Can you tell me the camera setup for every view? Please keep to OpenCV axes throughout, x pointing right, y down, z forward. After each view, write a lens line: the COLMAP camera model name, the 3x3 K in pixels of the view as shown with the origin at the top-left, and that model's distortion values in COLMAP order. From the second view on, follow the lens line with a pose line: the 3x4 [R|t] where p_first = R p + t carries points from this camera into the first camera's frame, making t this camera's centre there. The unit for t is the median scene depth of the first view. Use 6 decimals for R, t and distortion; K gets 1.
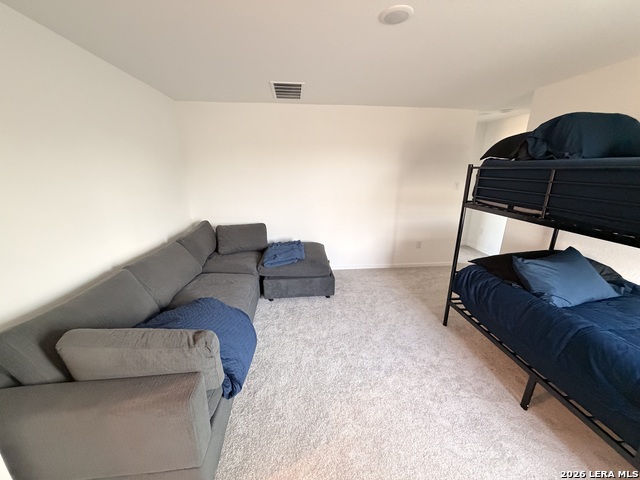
lens RADIAL K [[253.8, 0, 321.3], [0, 253.8, 240.0], [0, 0, 1]] dist [-0.002519, 0.001006]
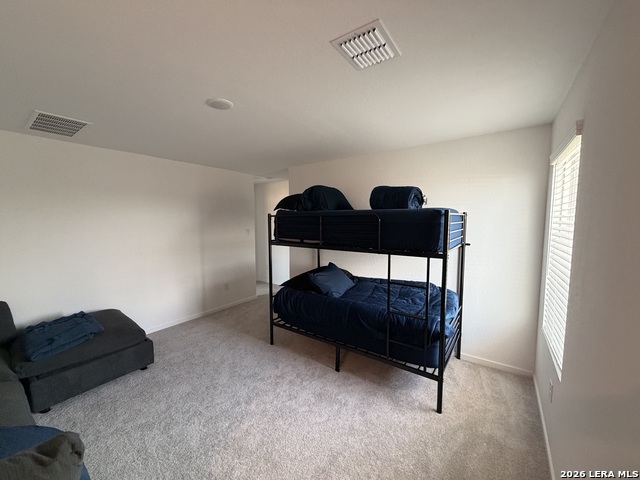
lens RADIAL K [[253.8, 0, 318.8], [0, 253.8, 240.0], [0, 0, 1]] dist [-0.002519, 0.001006]
pose [[0.661098, -0.069562, 0.747068, -0.243876], [0.214970, 0.971511, -0.099772, 0.030274], [-0.718844, 0.226556, 0.657218, -0.052204]]
